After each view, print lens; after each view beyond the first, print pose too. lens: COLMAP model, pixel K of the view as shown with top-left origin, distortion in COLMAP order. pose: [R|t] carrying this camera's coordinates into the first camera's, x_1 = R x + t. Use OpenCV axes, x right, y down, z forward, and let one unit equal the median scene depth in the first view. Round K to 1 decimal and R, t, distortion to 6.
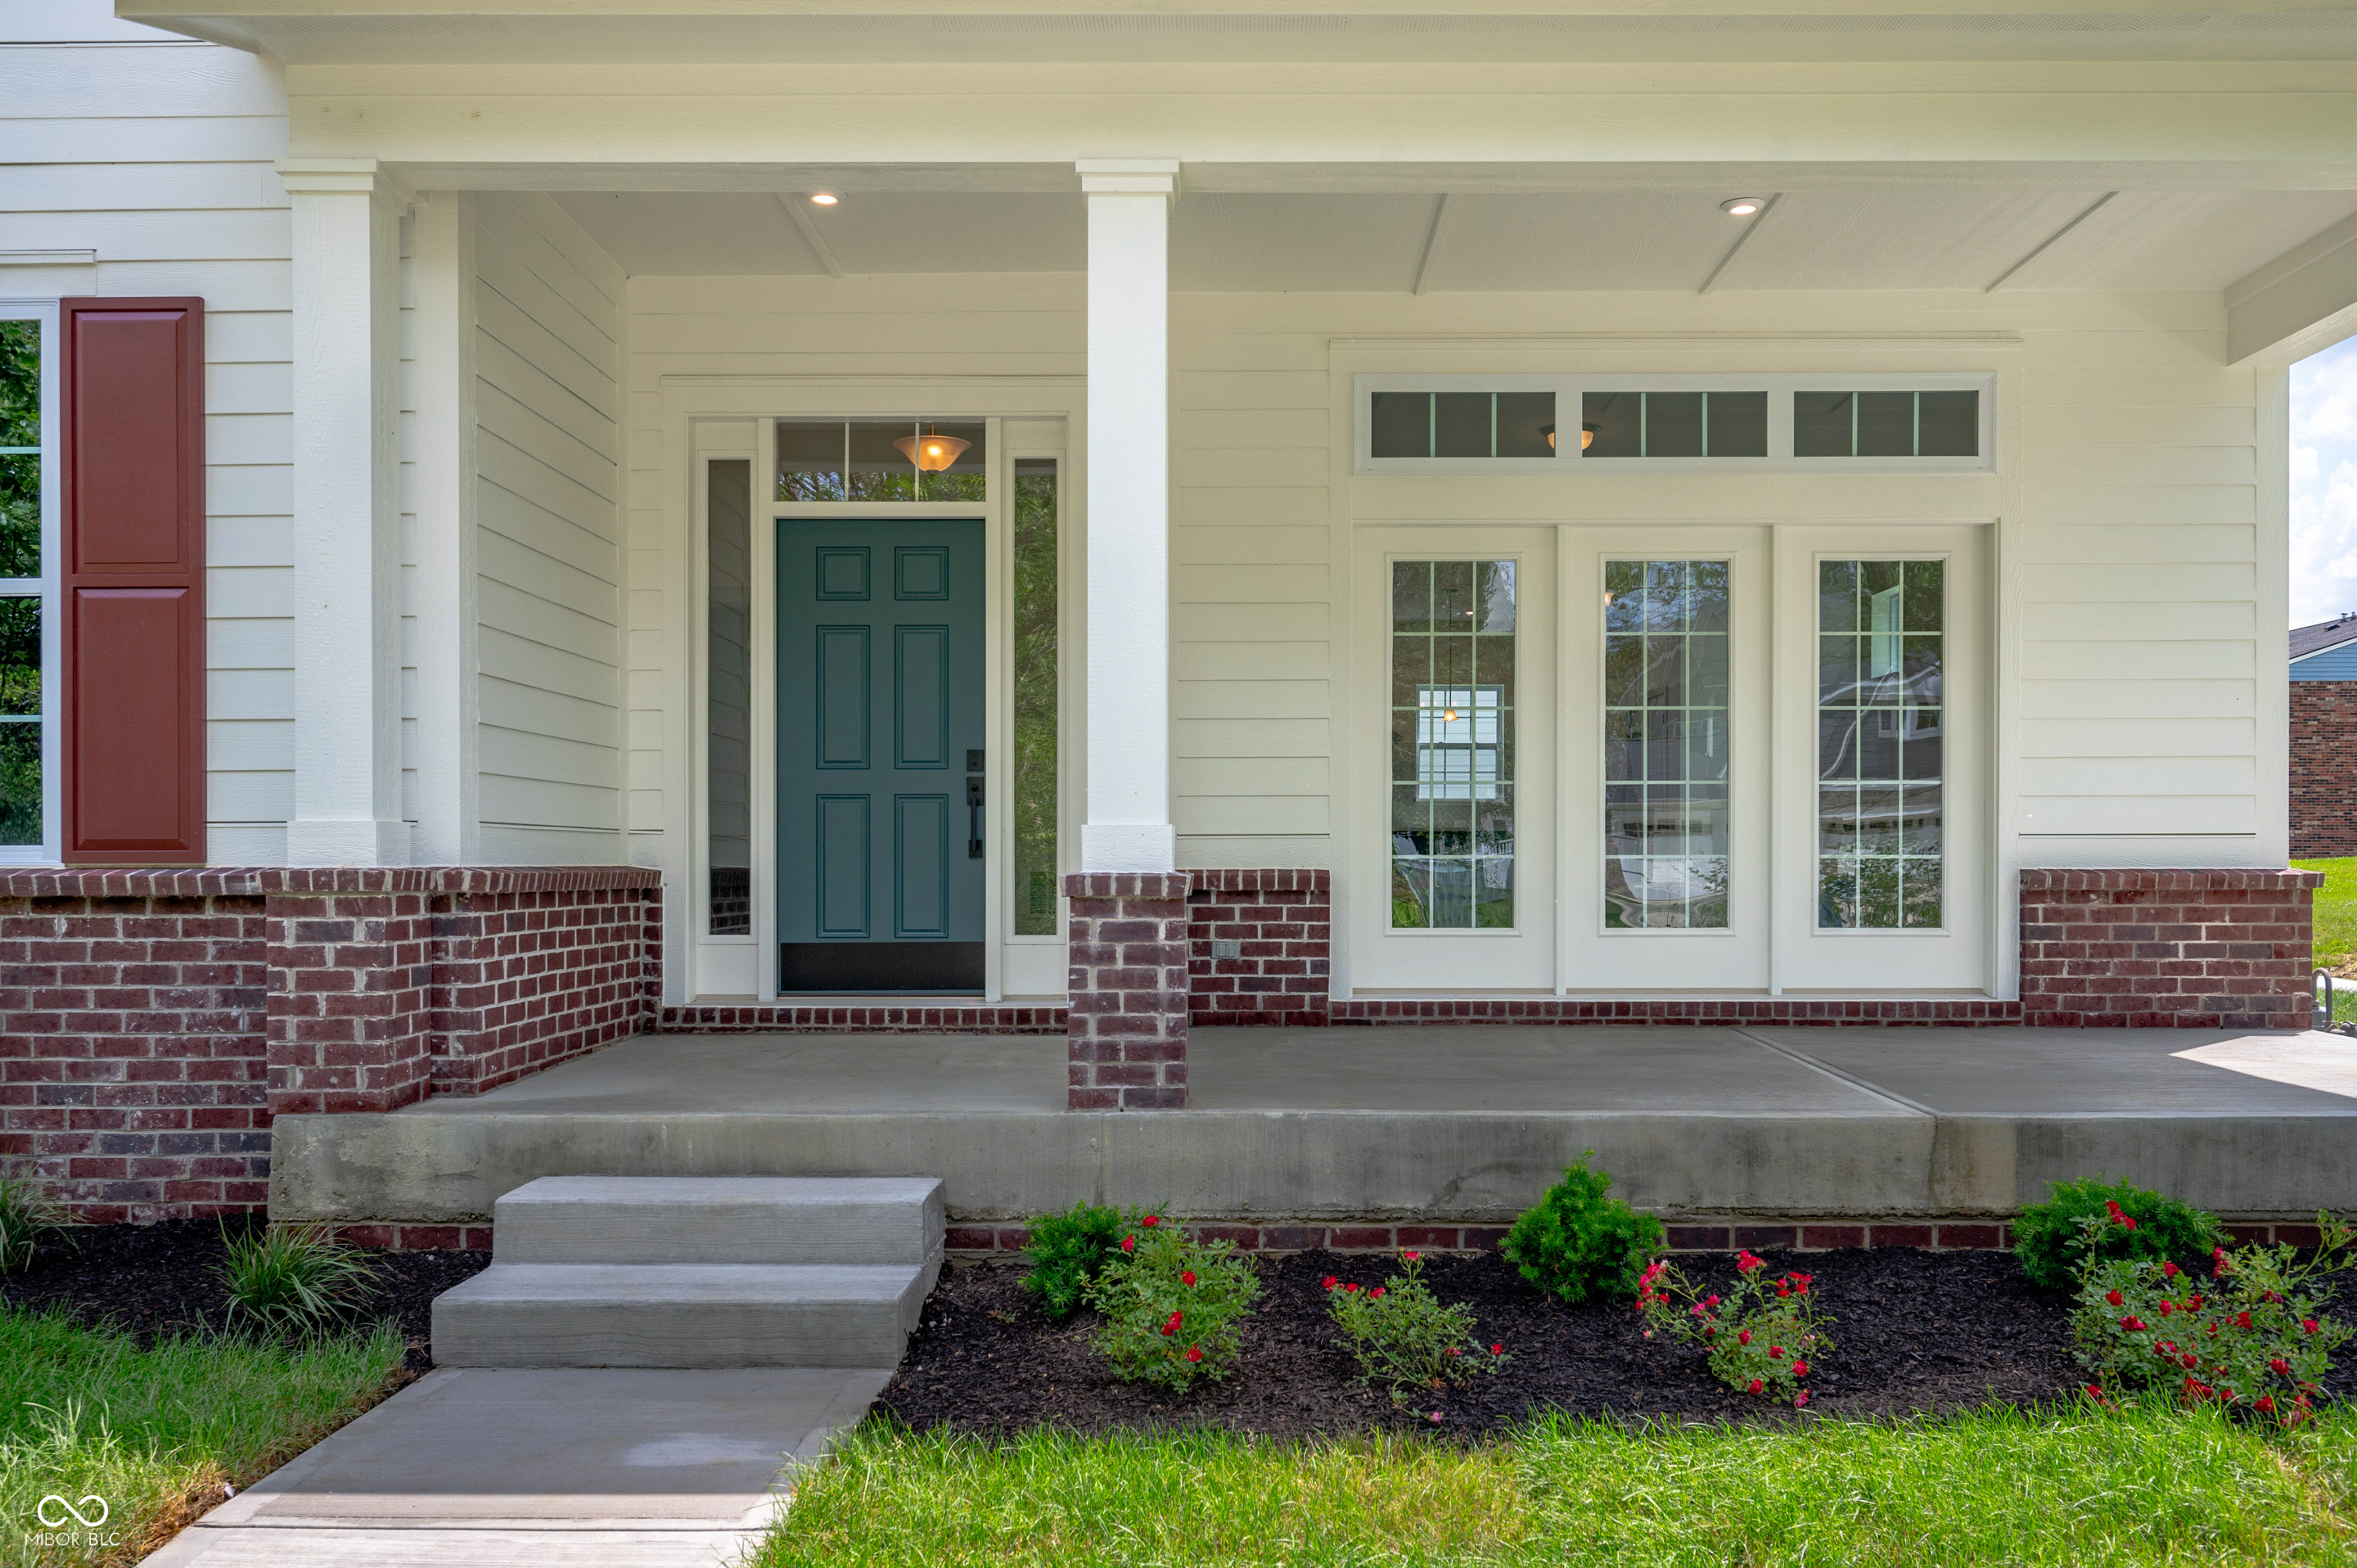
lens RADIAL K [[1802.8, 0, 1154.2], [0, 1802.8, 854.3], [0, 0, 1]] dist [-0.003290, 0.005113]
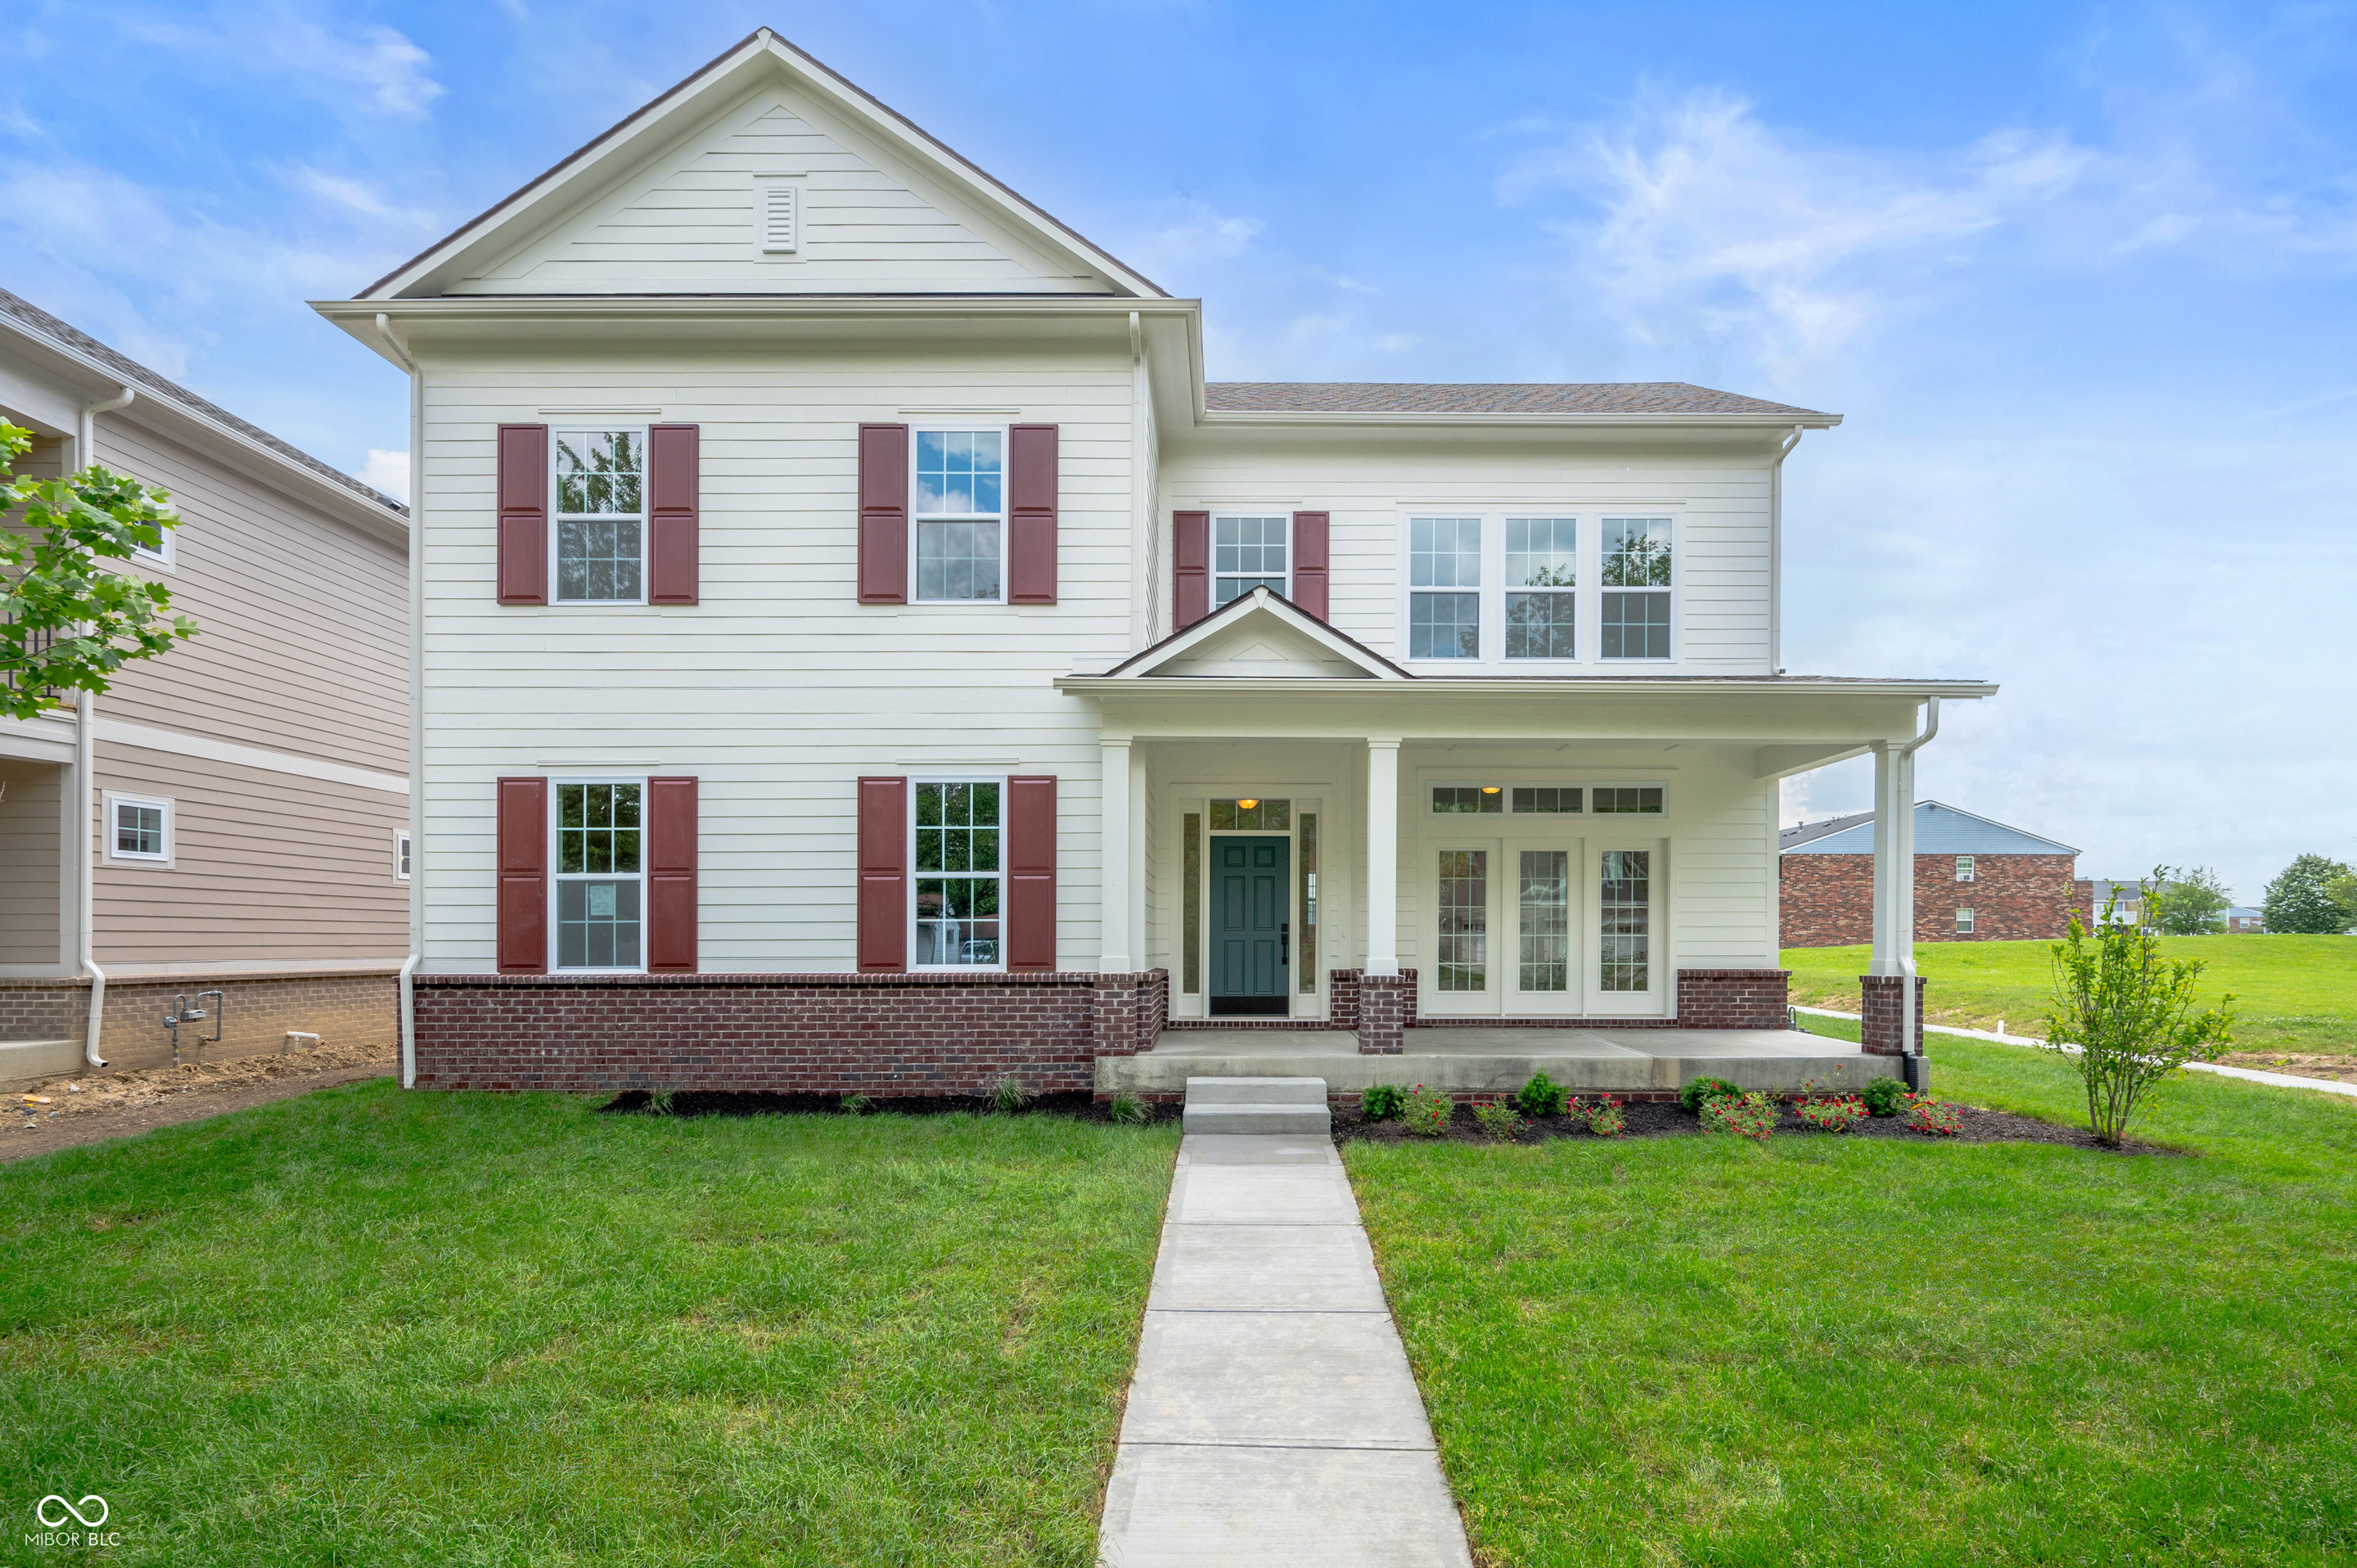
lens RADIAL K [[958.0, 0, 1213.8], [0, 958.0, 939.8], [0, 0, 1]] dist [0.000072, 0.000064]
pose [[0.999966, 0.001467, 0.008174, -0.287365], [-0.001461, 0.999999, -0.000802, -0.043805], [-0.008176, 0.000790, 0.999966, -0.543355]]
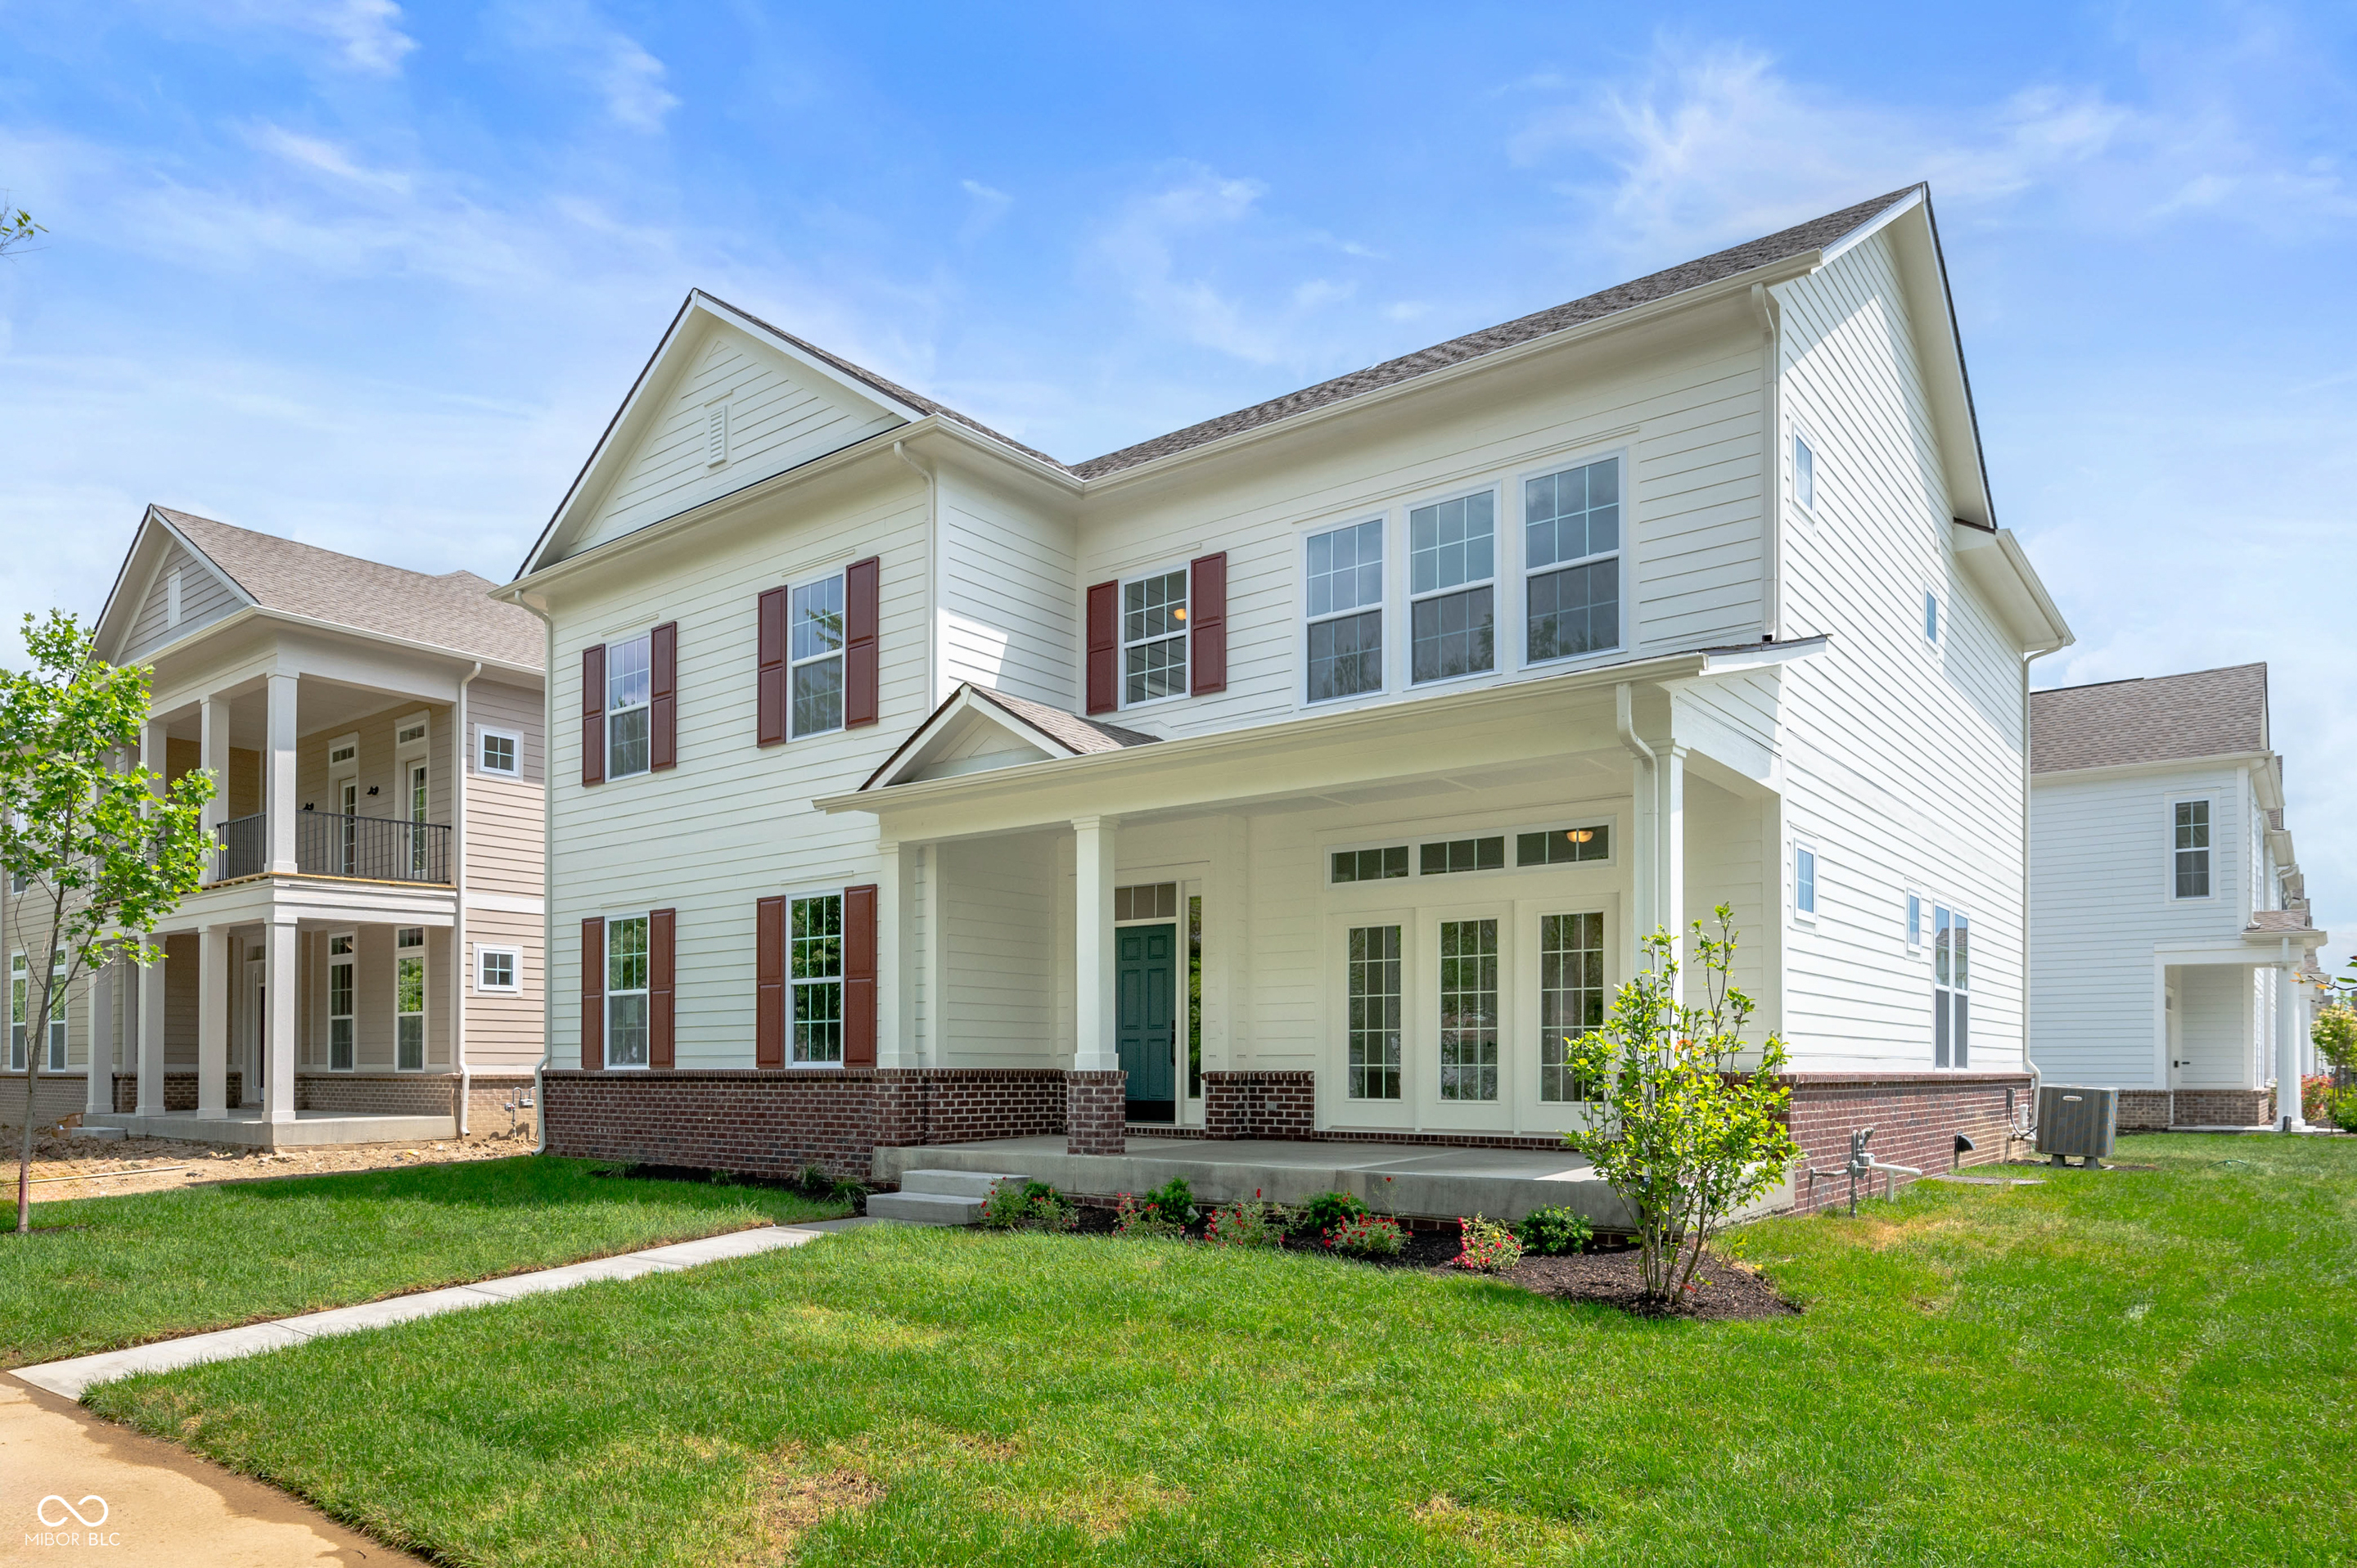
lens RADIAL K [[1284.4, 0, 1202.0], [0, 1284.4, 1050.7], [0, 0, 1]] dist [-0.005223, -0.000372]
pose [[0.836759, -0.005302, -0.547546, 1.149669], [0.000464, 0.999960, -0.008975, -0.002828], [0.547571, 0.007256, 0.836728, -0.536044]]
